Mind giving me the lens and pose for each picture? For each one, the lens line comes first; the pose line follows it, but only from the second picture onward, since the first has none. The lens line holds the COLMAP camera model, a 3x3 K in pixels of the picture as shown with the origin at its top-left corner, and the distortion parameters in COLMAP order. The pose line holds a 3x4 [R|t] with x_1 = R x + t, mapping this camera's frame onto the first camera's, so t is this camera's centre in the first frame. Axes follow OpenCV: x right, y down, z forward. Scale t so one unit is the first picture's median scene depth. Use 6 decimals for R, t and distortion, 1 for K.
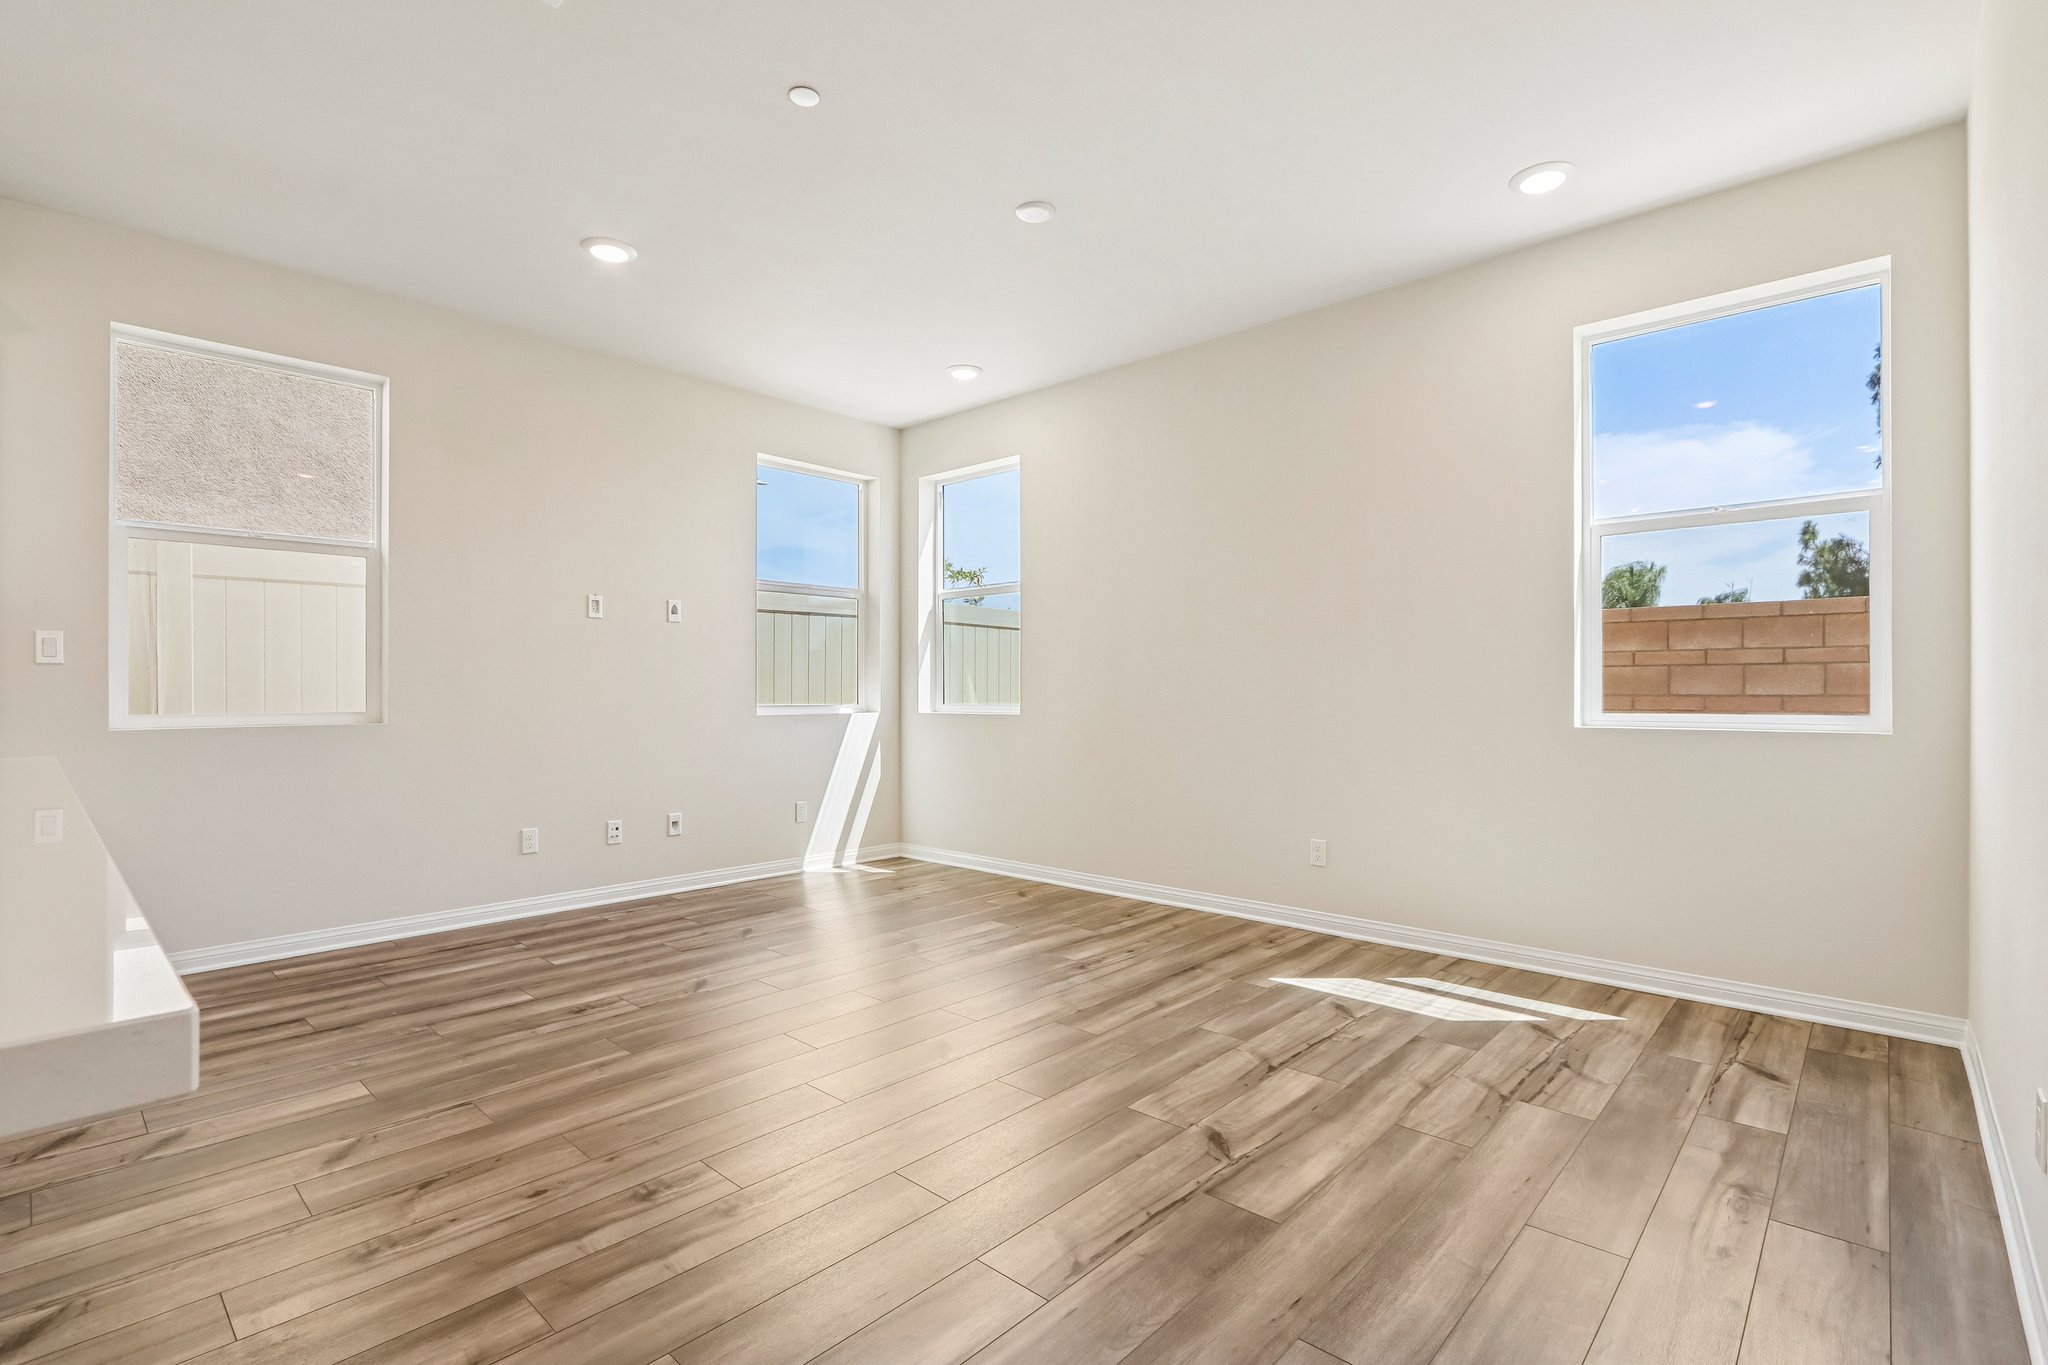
lens RADIAL K [[941.9, 0, 1021.7], [0, 941.9, 692.0], [0, 0, 1]] dist [-0.014343, 0.001686]
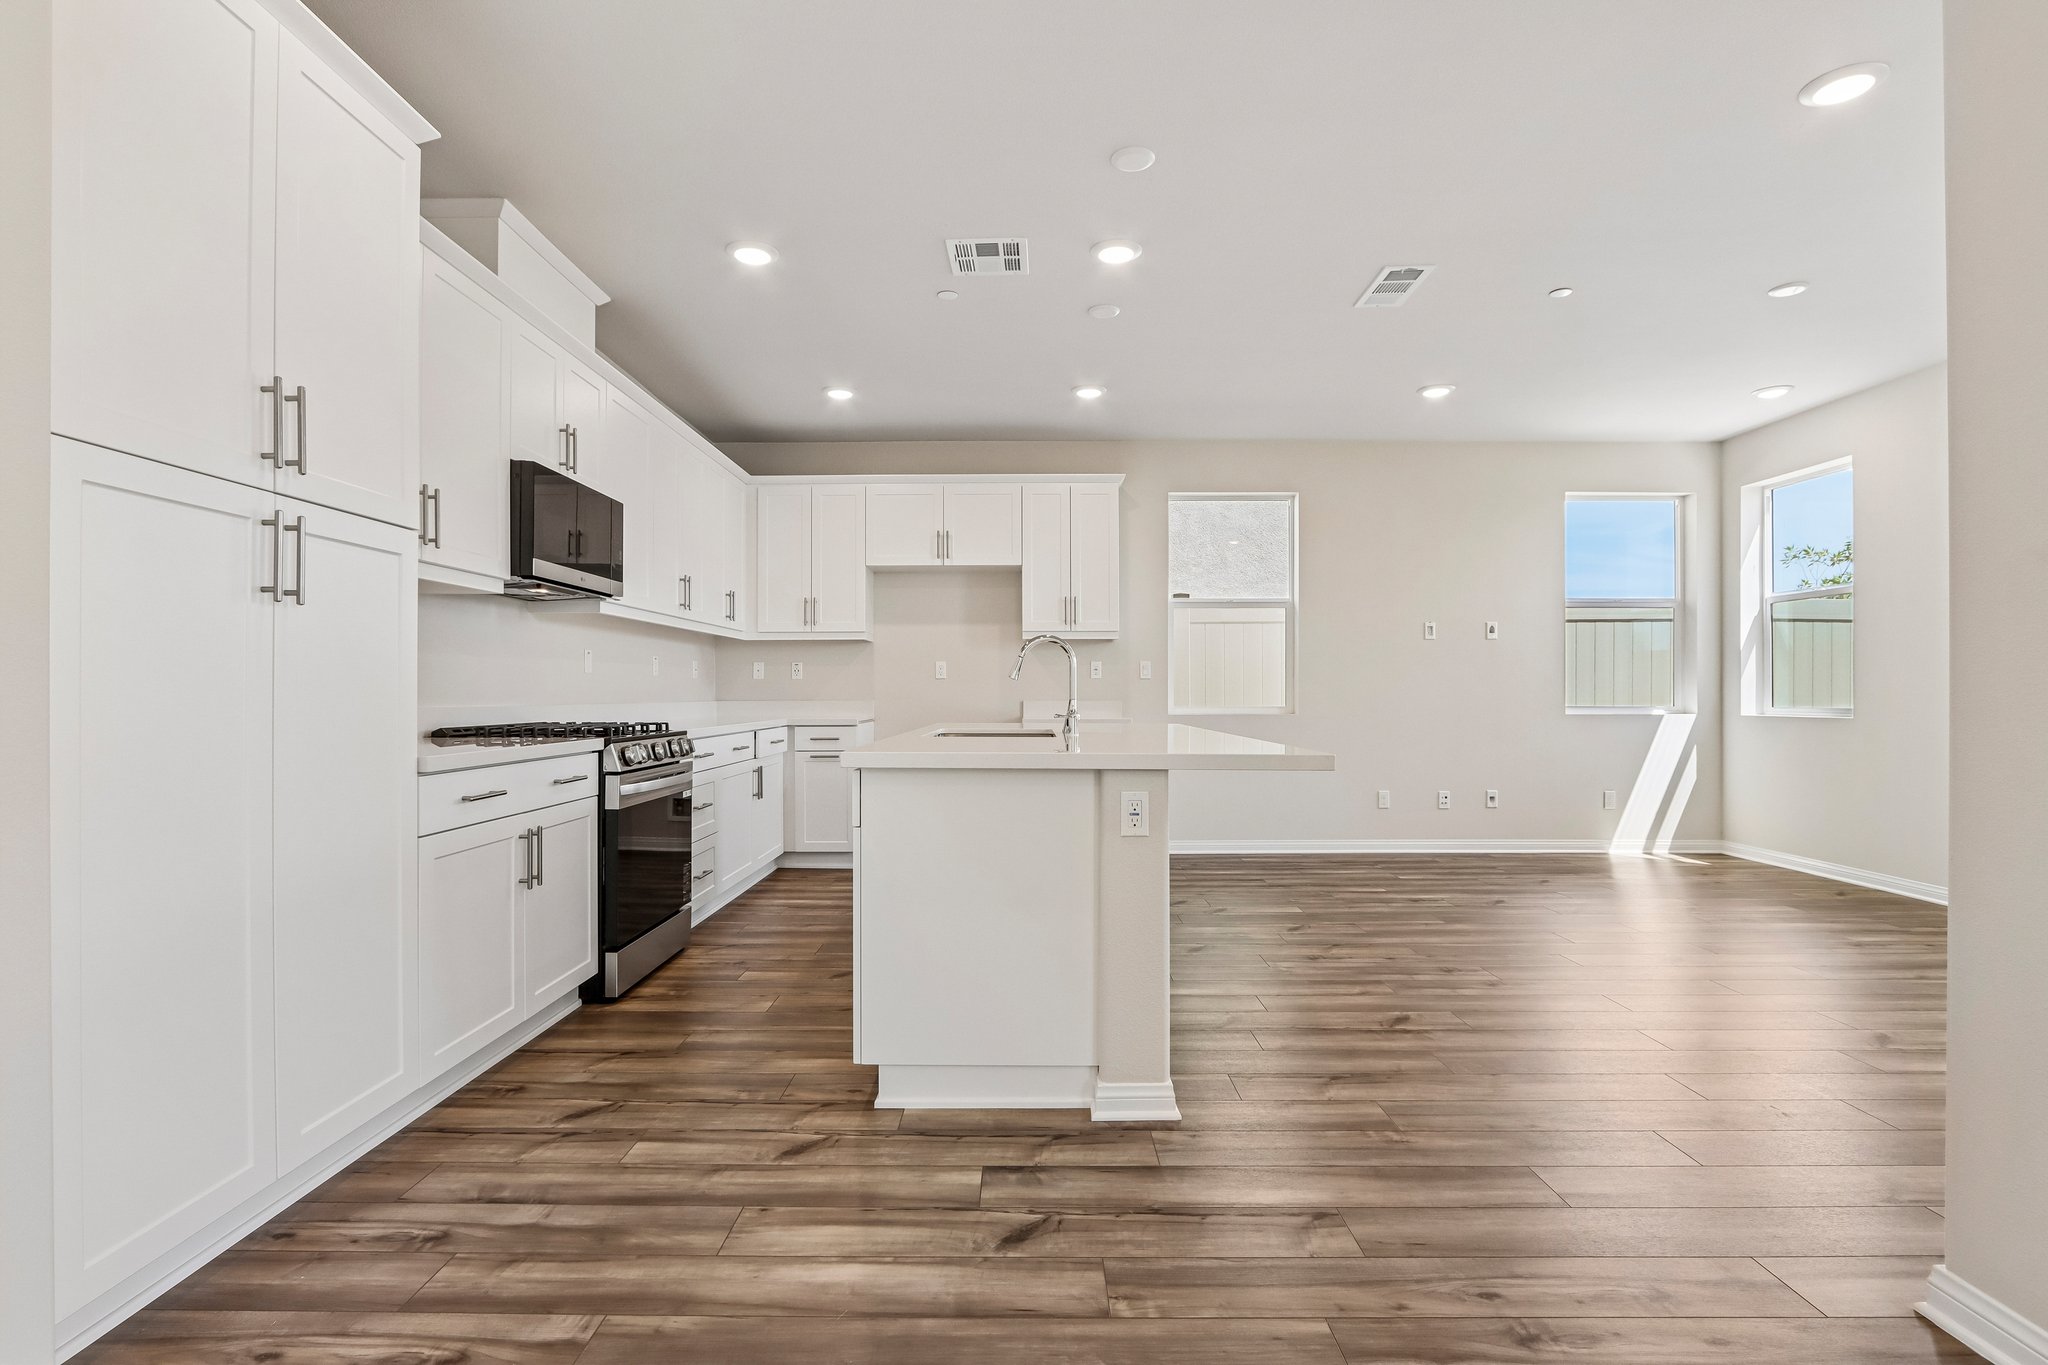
lens RADIAL K [[984.9, 0, 1022.3], [0, 984.9, 689.0], [0, 0, 1]] dist [-0.007795, -0.000170]
pose [[0.674769, -0.001421, -0.738028, 0.223750], [-0.001687, 0.999993, -0.003469, -0.002125], [0.738027, 0.003586, 0.674762, -0.445641]]
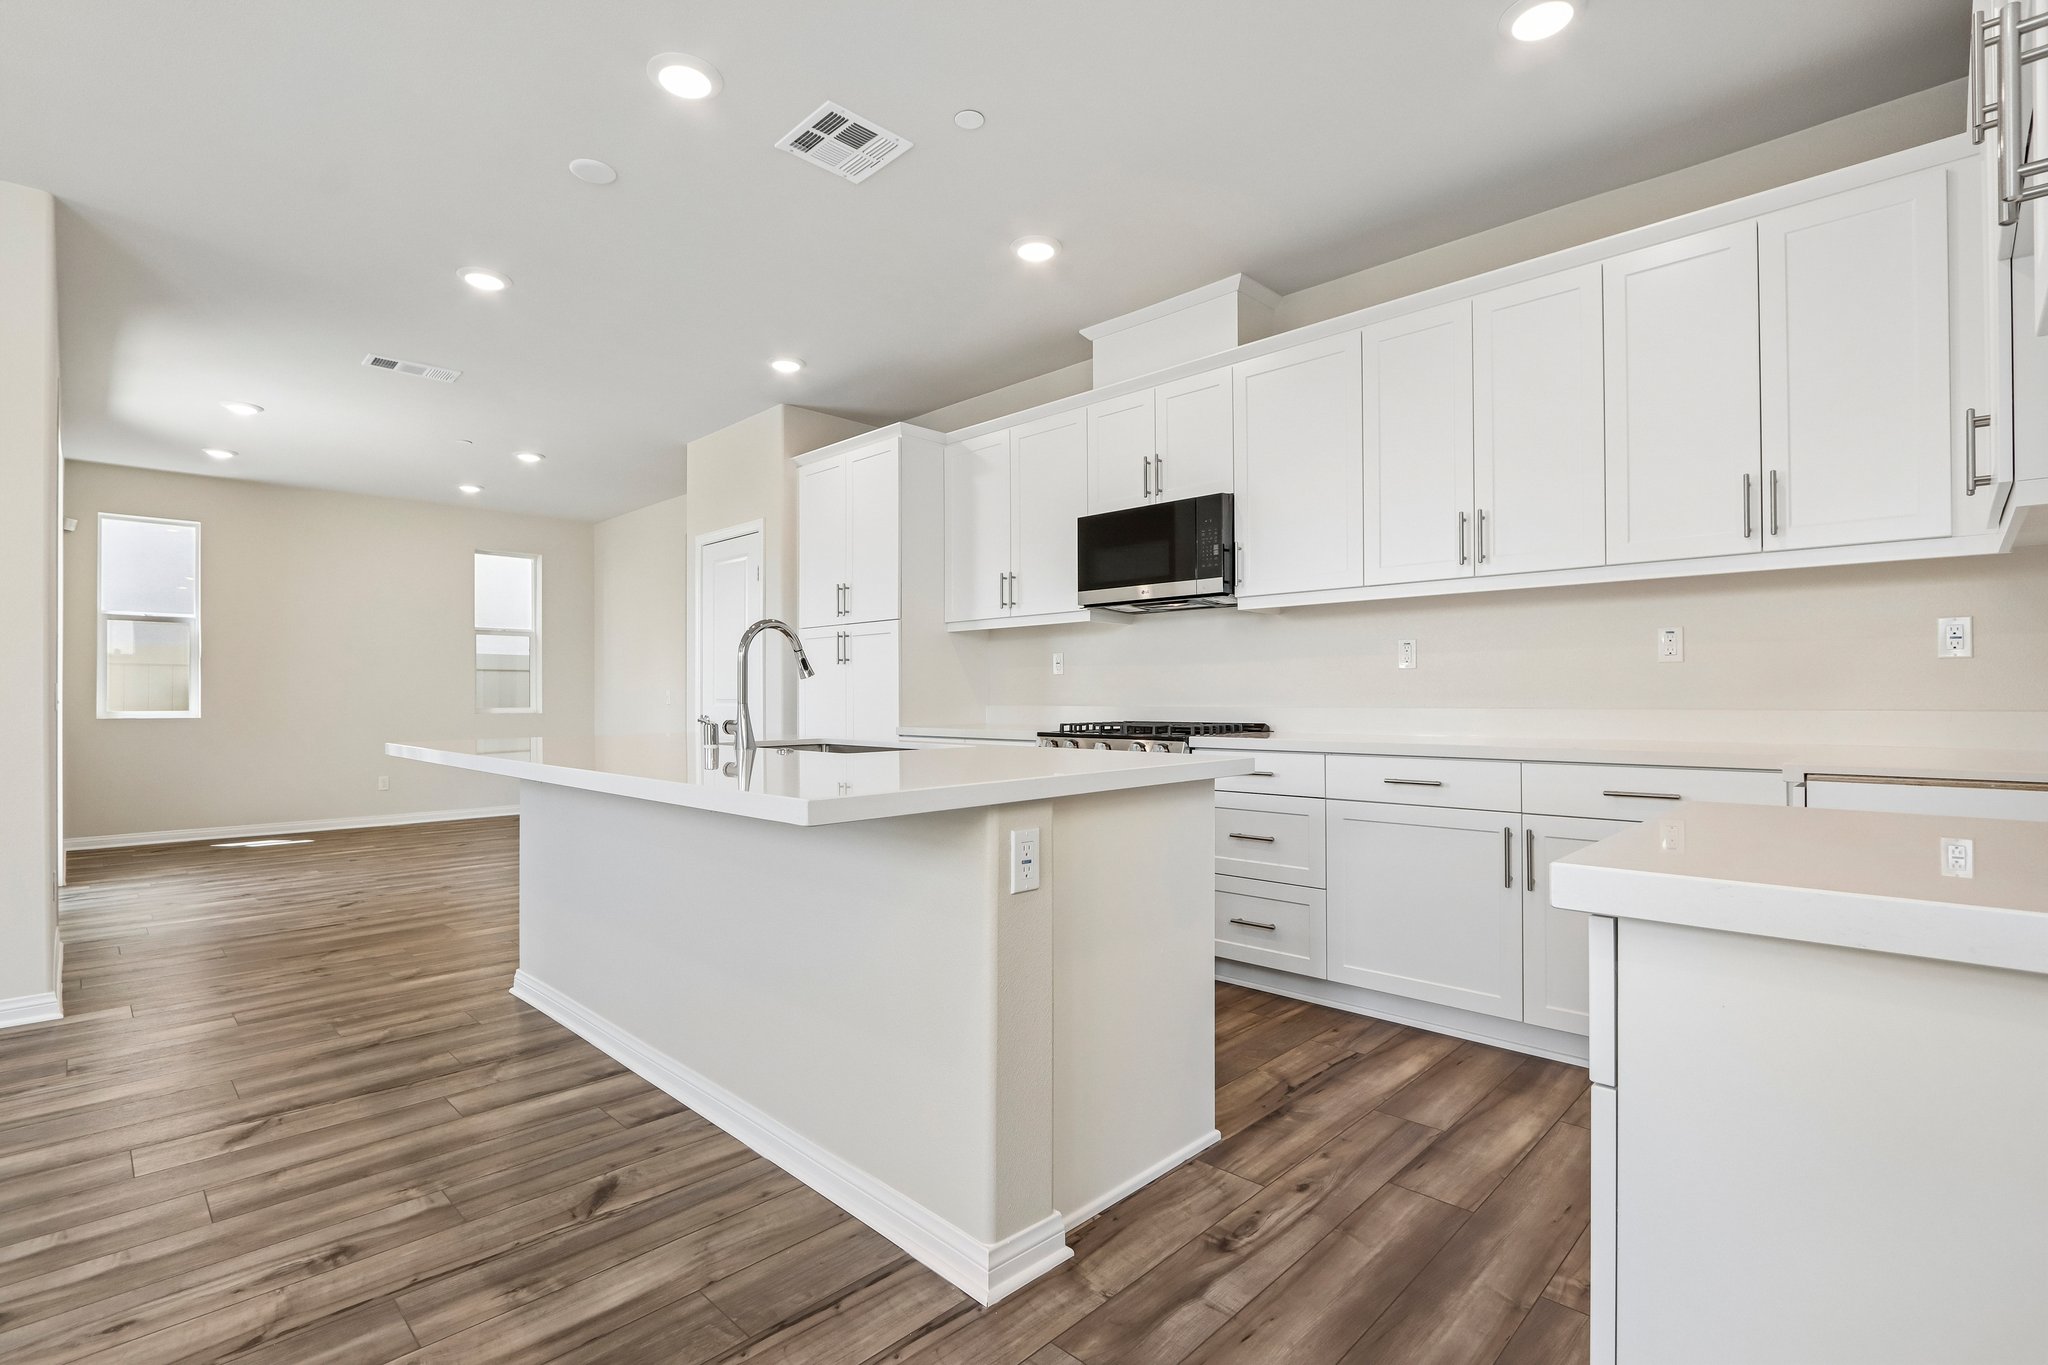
lens RADIAL K [[944.5, 0, 1022.3], [0, 944.5, 692.4], [0, 0, 1]] dist [-0.017246, 0.002198]
pose [[-0.999615, 0.005330, 0.027244, -0.646710], [0.005224, 0.999978, -0.003979, -0.000196], [-0.027264, -0.003835, -0.999621, 0.872542]]
